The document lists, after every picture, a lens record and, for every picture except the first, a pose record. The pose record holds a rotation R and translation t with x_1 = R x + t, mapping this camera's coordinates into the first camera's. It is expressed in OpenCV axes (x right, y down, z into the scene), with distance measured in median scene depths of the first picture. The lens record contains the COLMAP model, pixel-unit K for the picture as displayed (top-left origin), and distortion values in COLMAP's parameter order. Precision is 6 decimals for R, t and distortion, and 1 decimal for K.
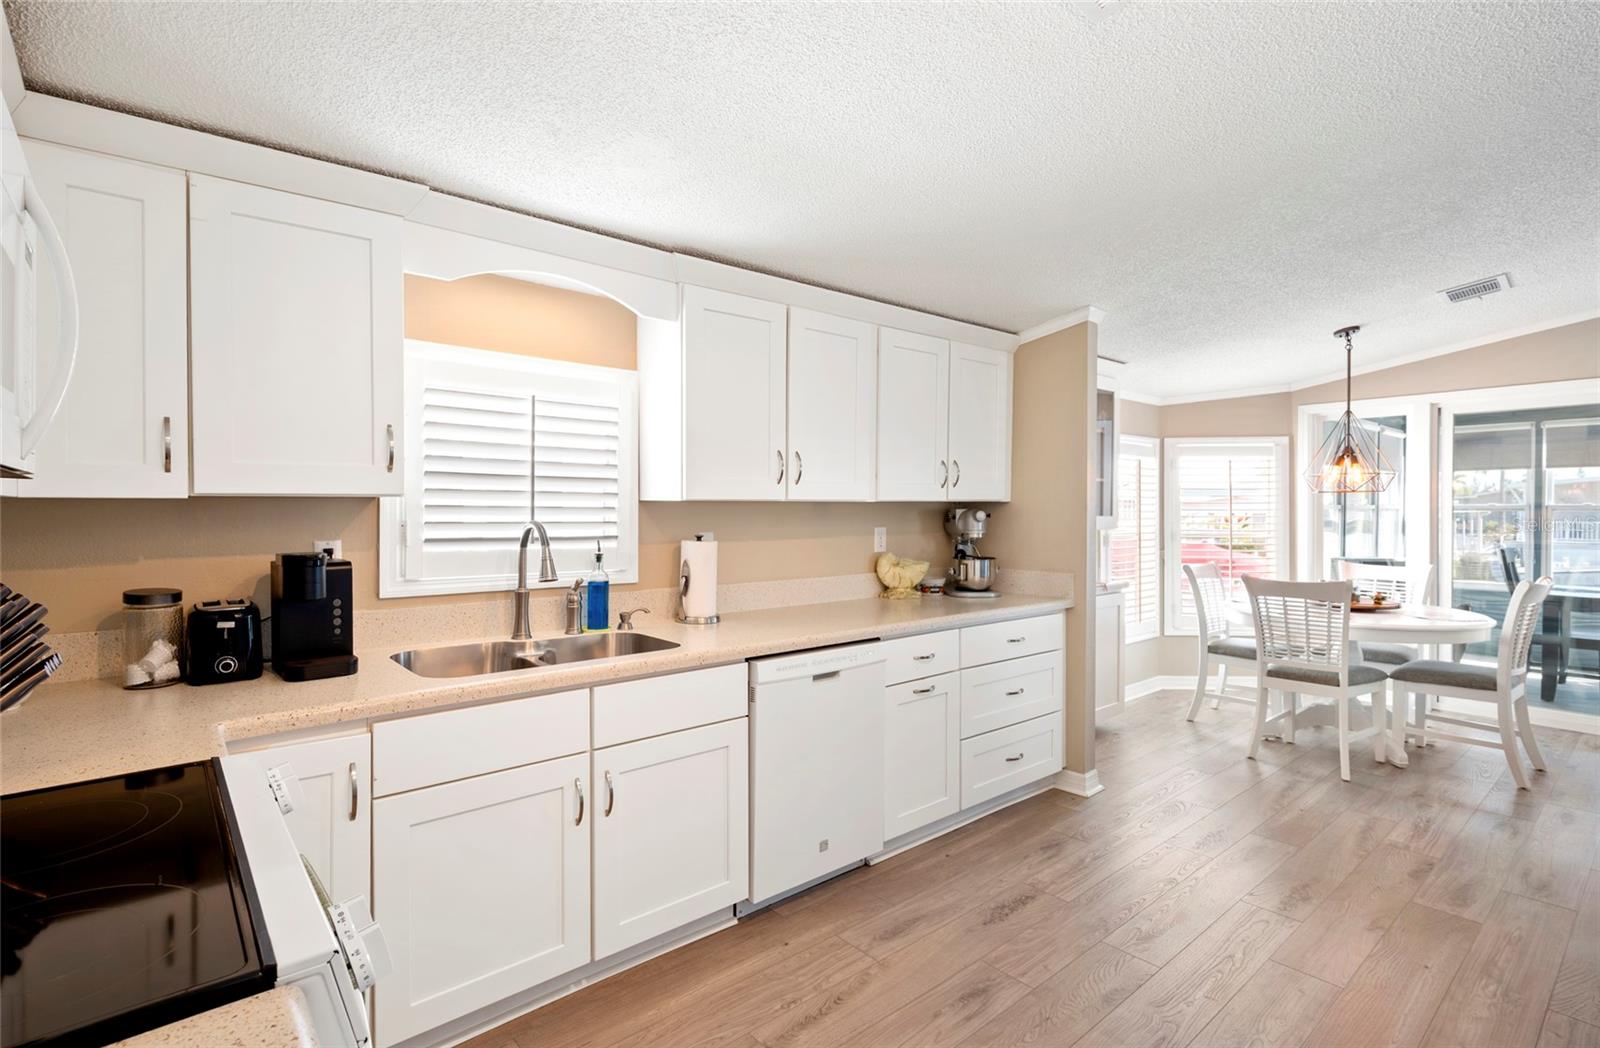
lens RADIAL K [[732.1, 0, 796.0], [0, 732.1, 513.5], [0, 0, 1]] dist [-0.001173, -0.000436]
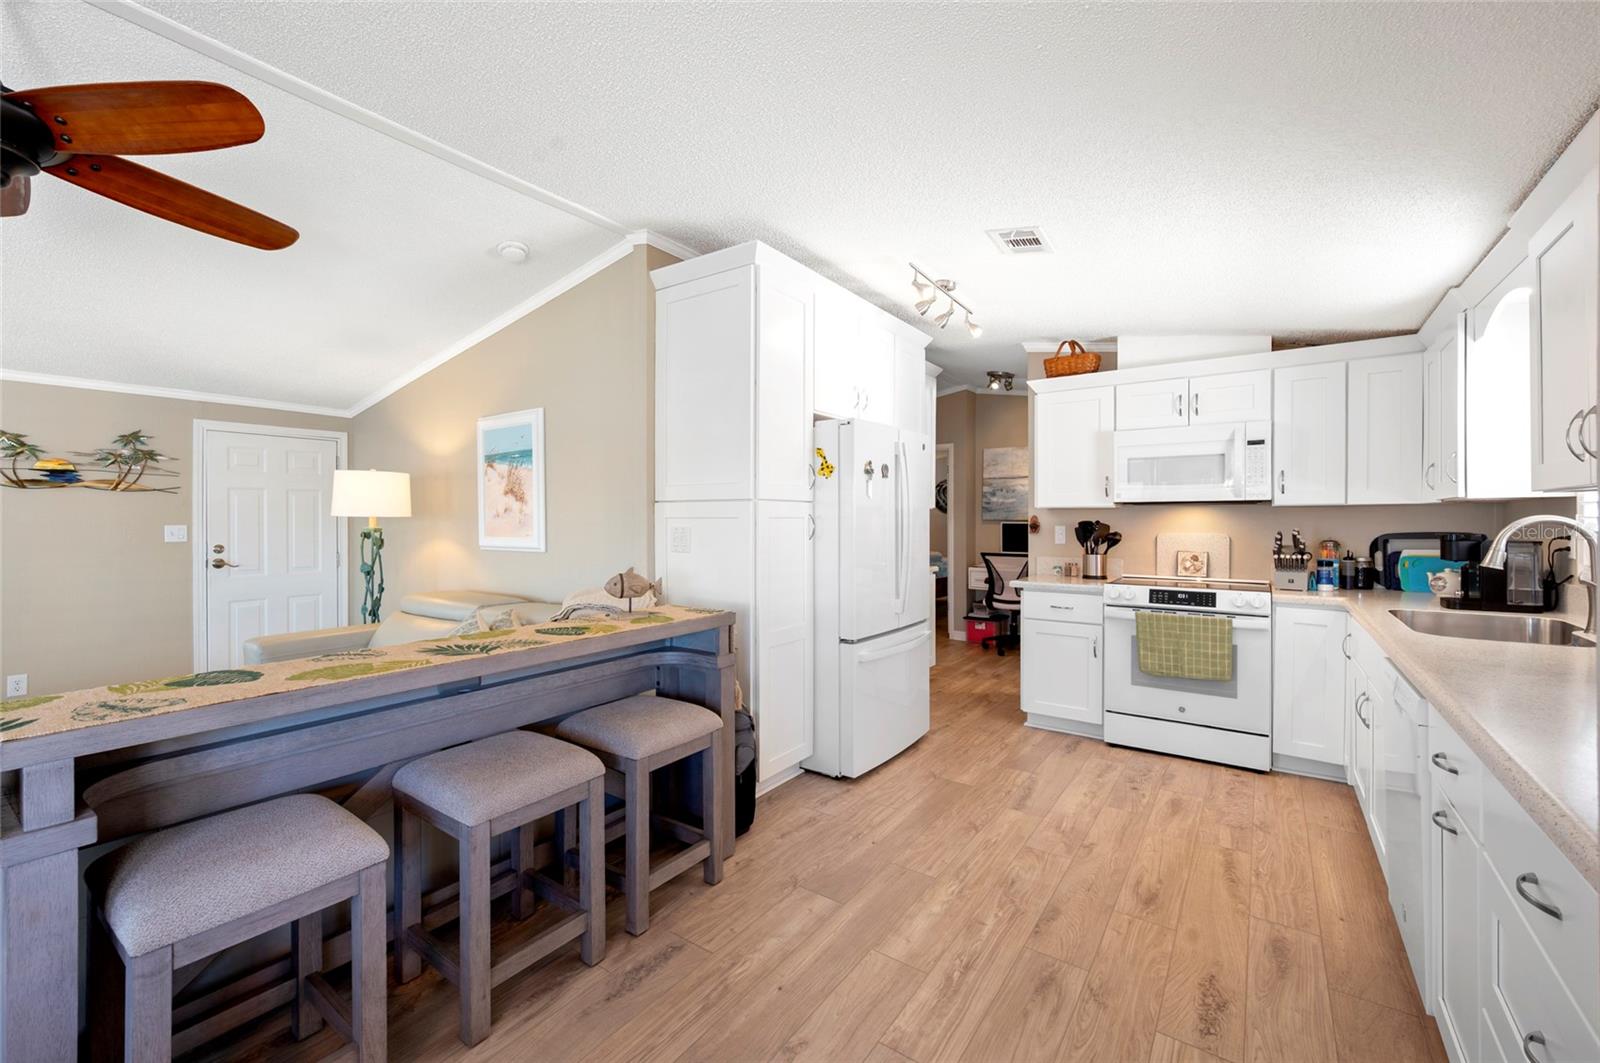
lens RADIAL K [[662.0, 0, 811.2], [0, 662.0, 522.6], [0, 0, 1]] dist [-0.000311, -0.000447]
pose [[-0.957612, 0.003482, -0.288039, 0.858439], [-0.001777, 0.999836, 0.017996, 0.003569], [0.288054, 0.017745, -0.957450, 1.463559]]
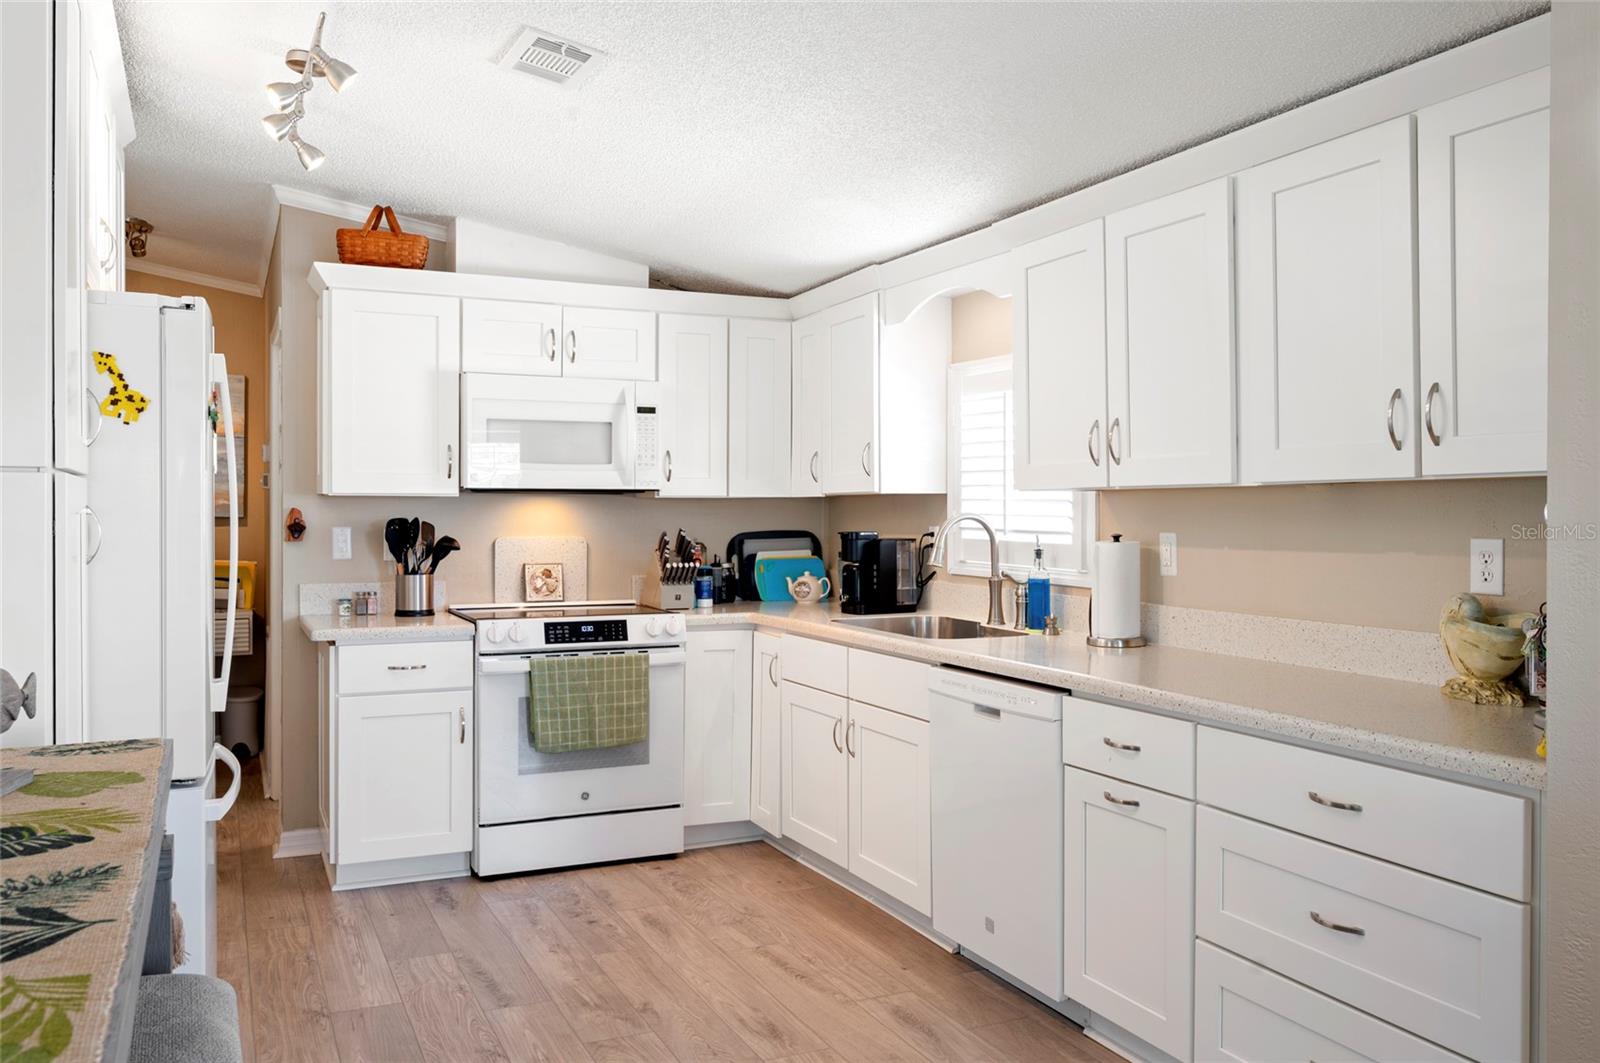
lens RADIAL K [[1209.9, 0, 805.0], [0, 1209.9, 519.5], [0, 0, 1]] dist [-0.006136, -0.007391]
pose [[-0.227526, 0.006189, -0.973752, 1.310069], [-0.012377, 0.999881, 0.009247, 0.005979], [0.973693, 0.014156, -0.227422, 1.061358]]
